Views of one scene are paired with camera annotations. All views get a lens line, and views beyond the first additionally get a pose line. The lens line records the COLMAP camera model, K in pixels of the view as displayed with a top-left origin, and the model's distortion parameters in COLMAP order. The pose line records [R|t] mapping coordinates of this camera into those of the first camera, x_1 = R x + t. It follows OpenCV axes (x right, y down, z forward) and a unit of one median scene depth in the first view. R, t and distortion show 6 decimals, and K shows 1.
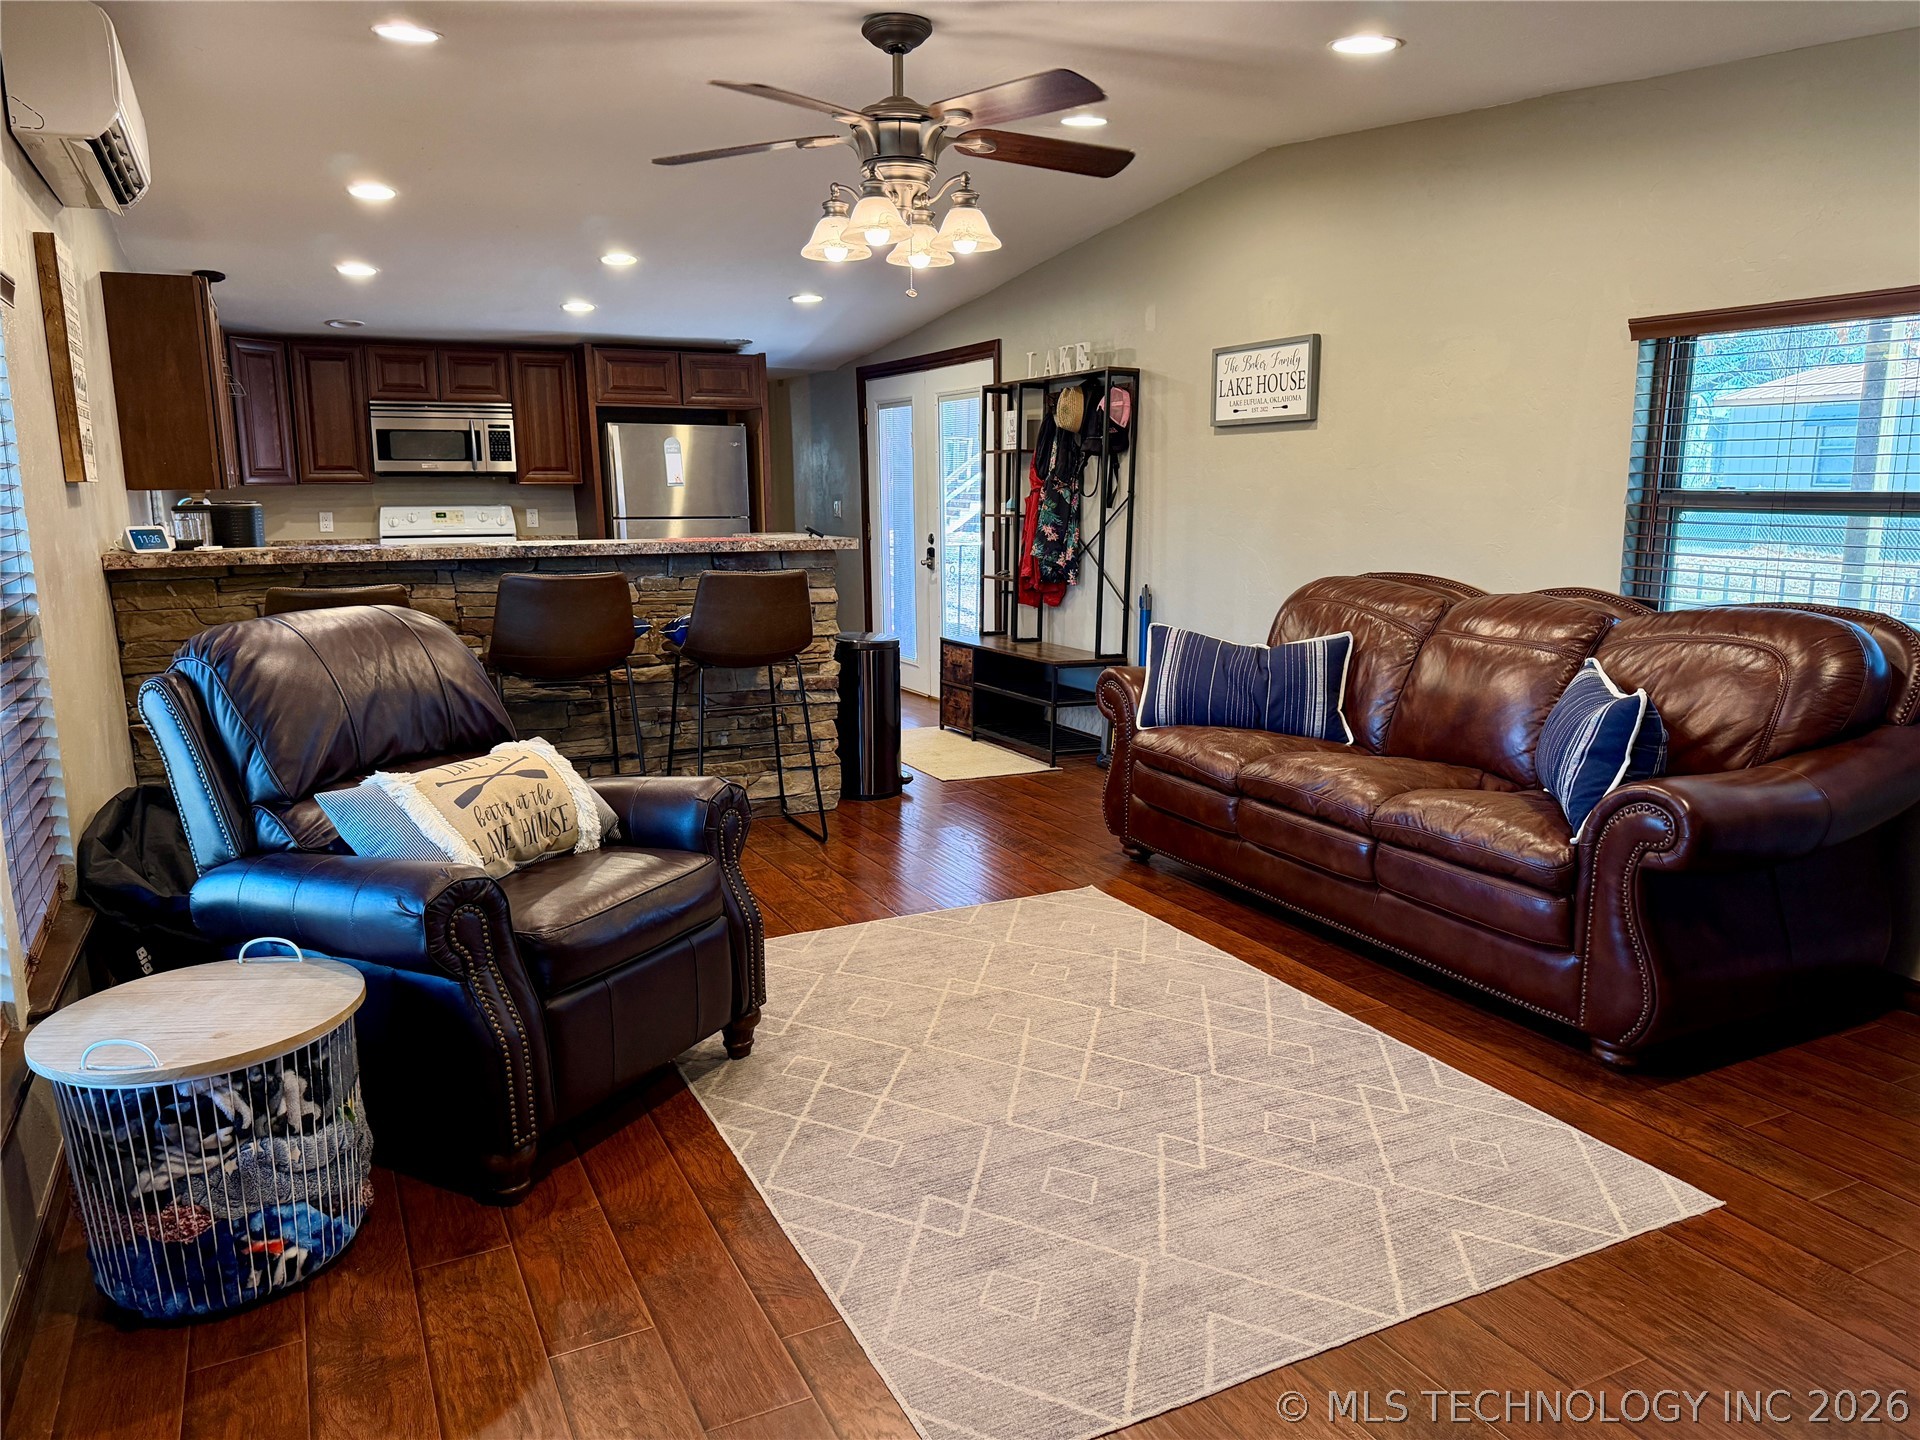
lens RADIAL K [[1338.0, 0, 960.0], [0, 1338.0, 720.0], [0, 0, 1]] dist [0.171357, -0.282333]
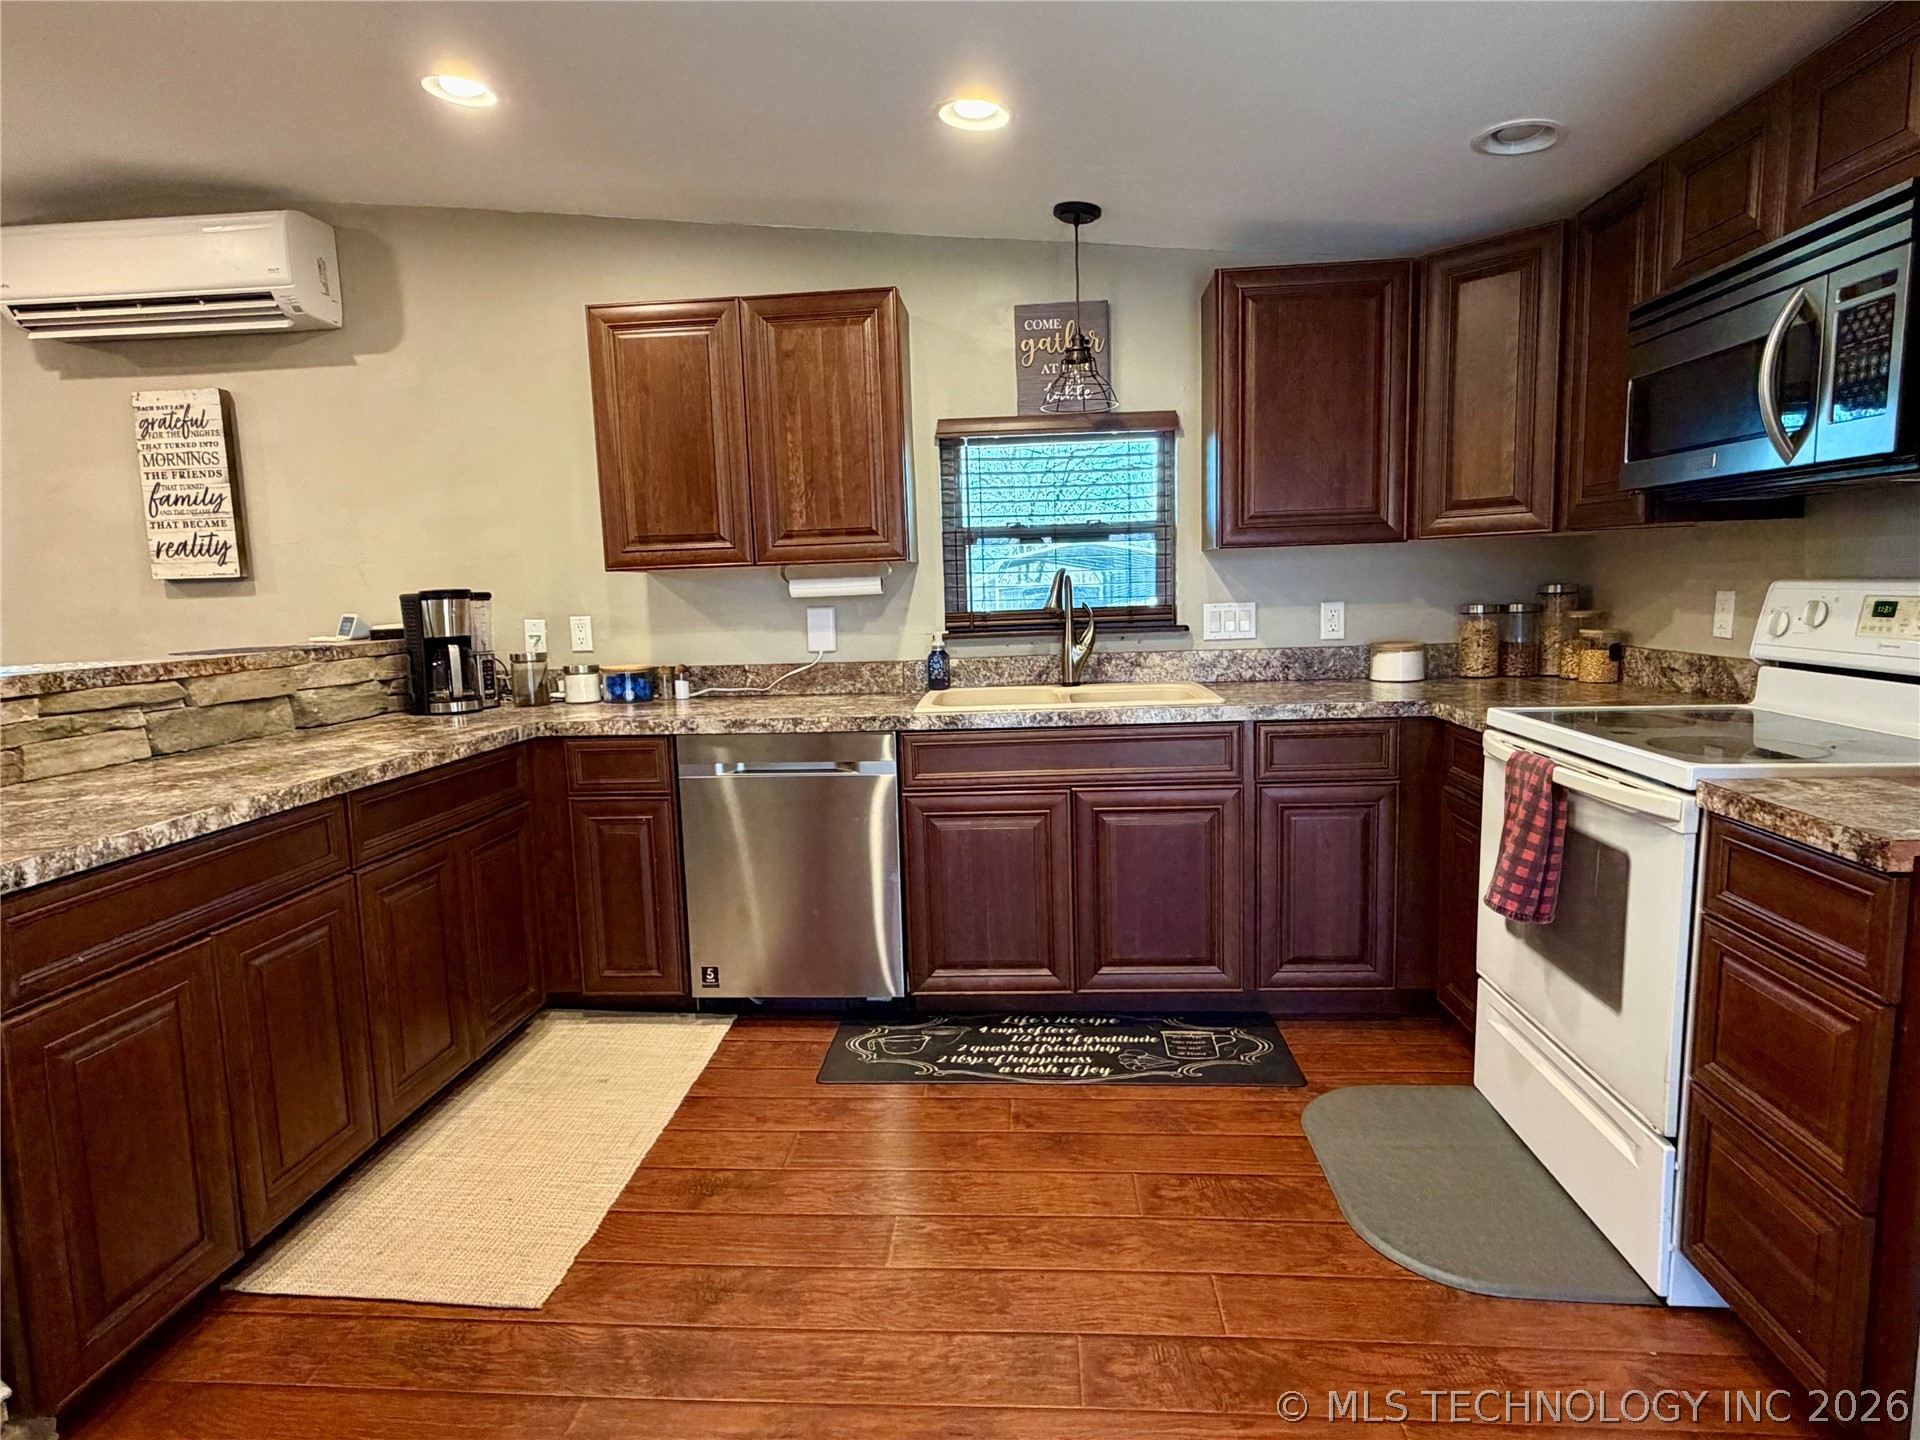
lens RADIAL K [[1071.5, 0, 954.8], [0, 1071.5, 721.5], [0, 0, 1]] dist [0.000282, 0.002274]
pose [[-0.510513, 0.139364, -0.848501, -0.107903], [-0.113746, 0.967161, 0.227291, -0.278770], [0.852314, 0.212549, -0.477896, 1.673454]]
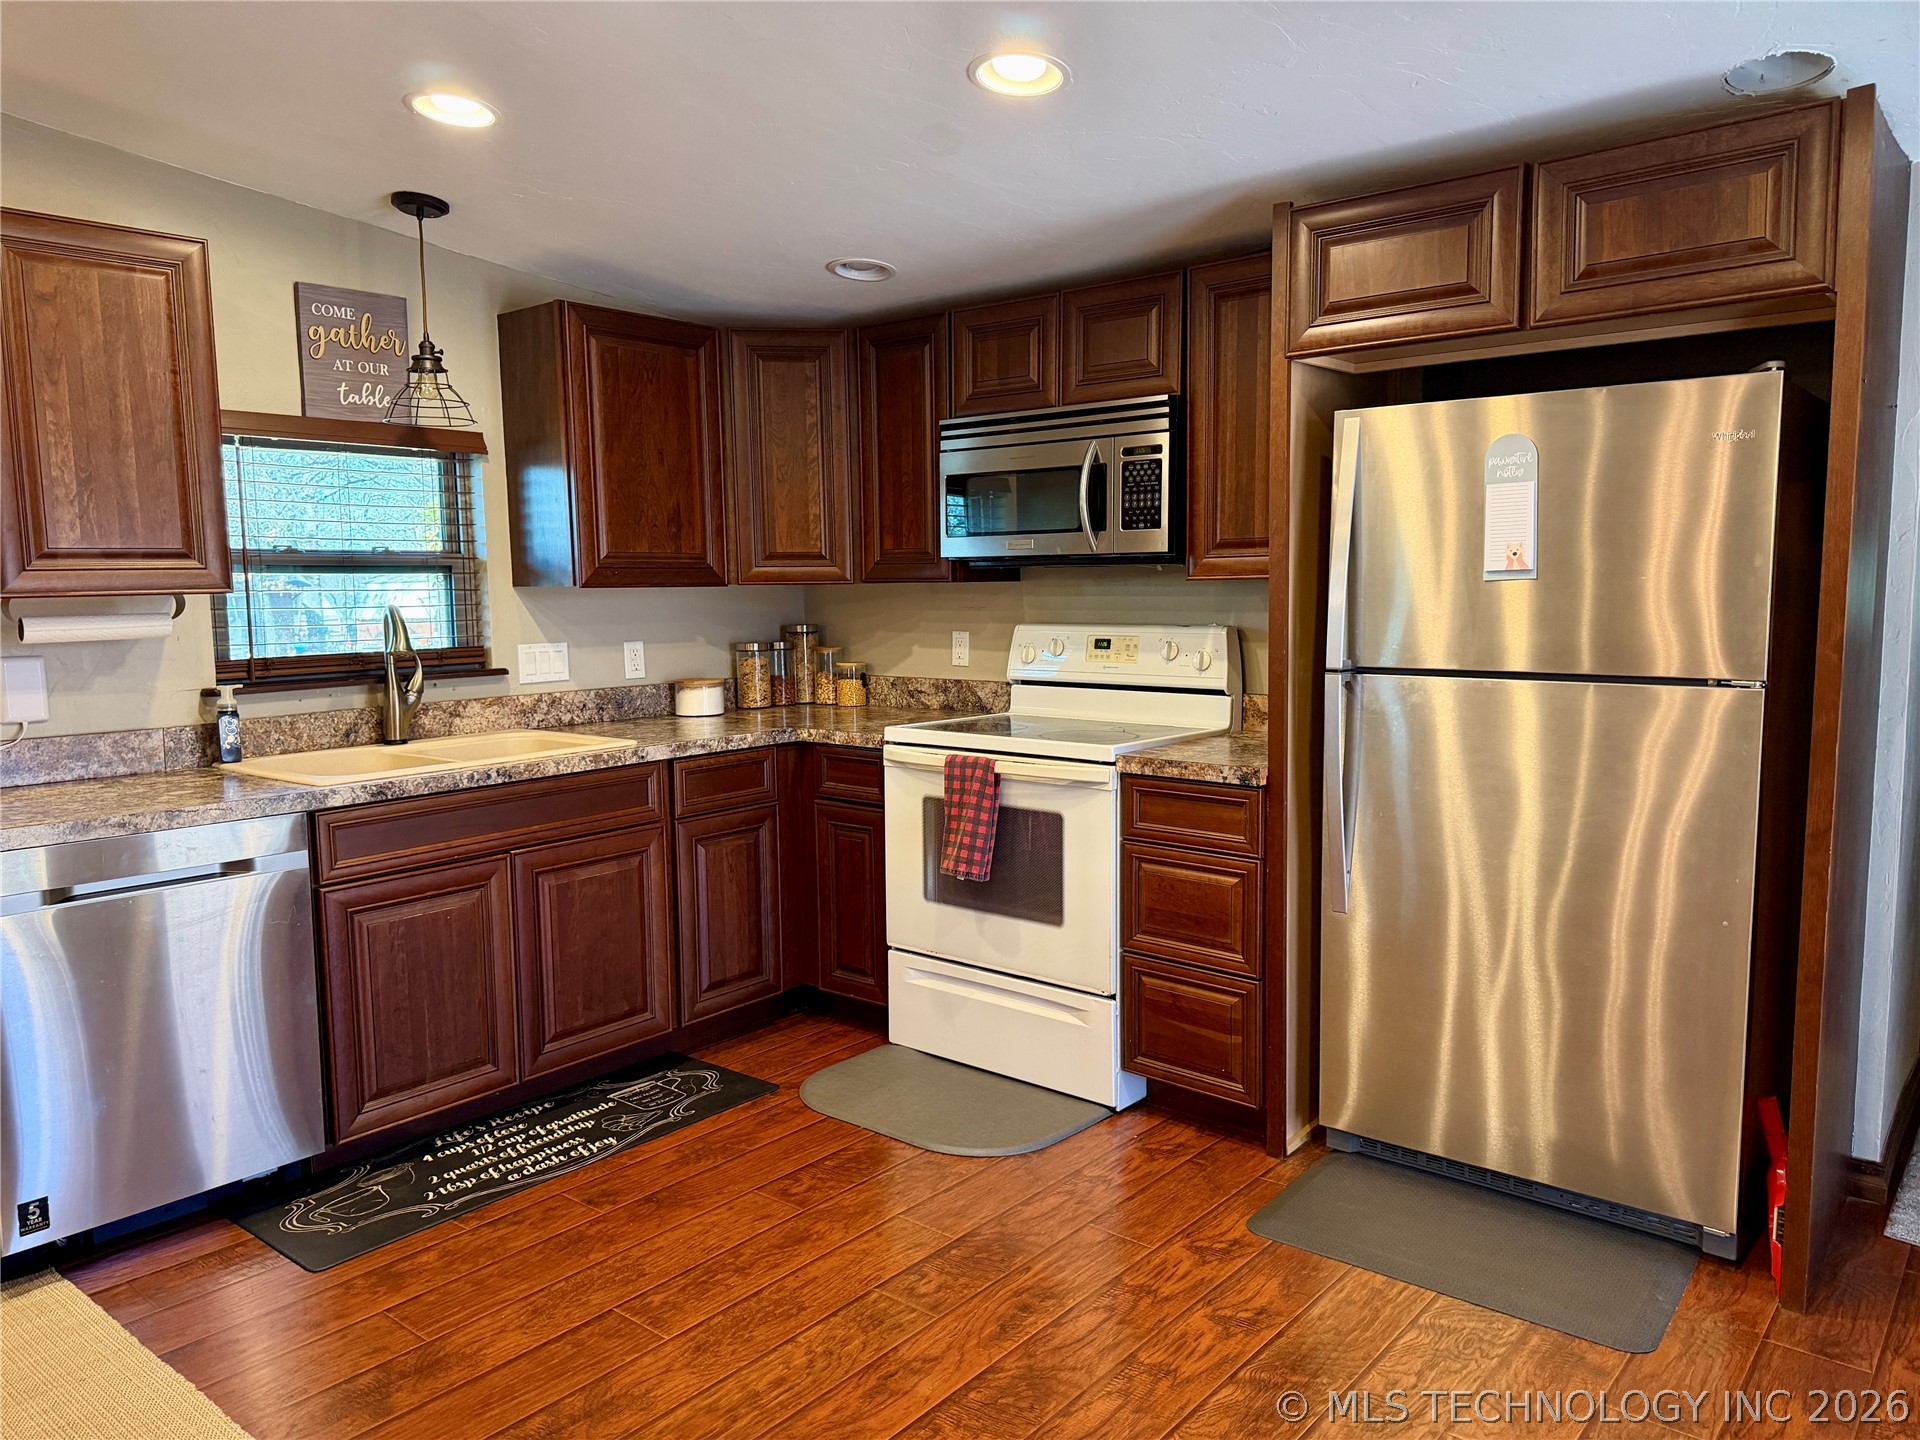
lens RADIAL K [[1340.1, 0, 966.6], [0, 1340.1, 714.6], [0, 0, 1]] dist [0.082085, -0.122697]
pose [[0.403196, 0.098190, -0.909831, 0.065865], [-0.154570, 0.987249, 0.038047, -0.241475], [0.901965, 0.125292, 0.413232, 1.354741]]
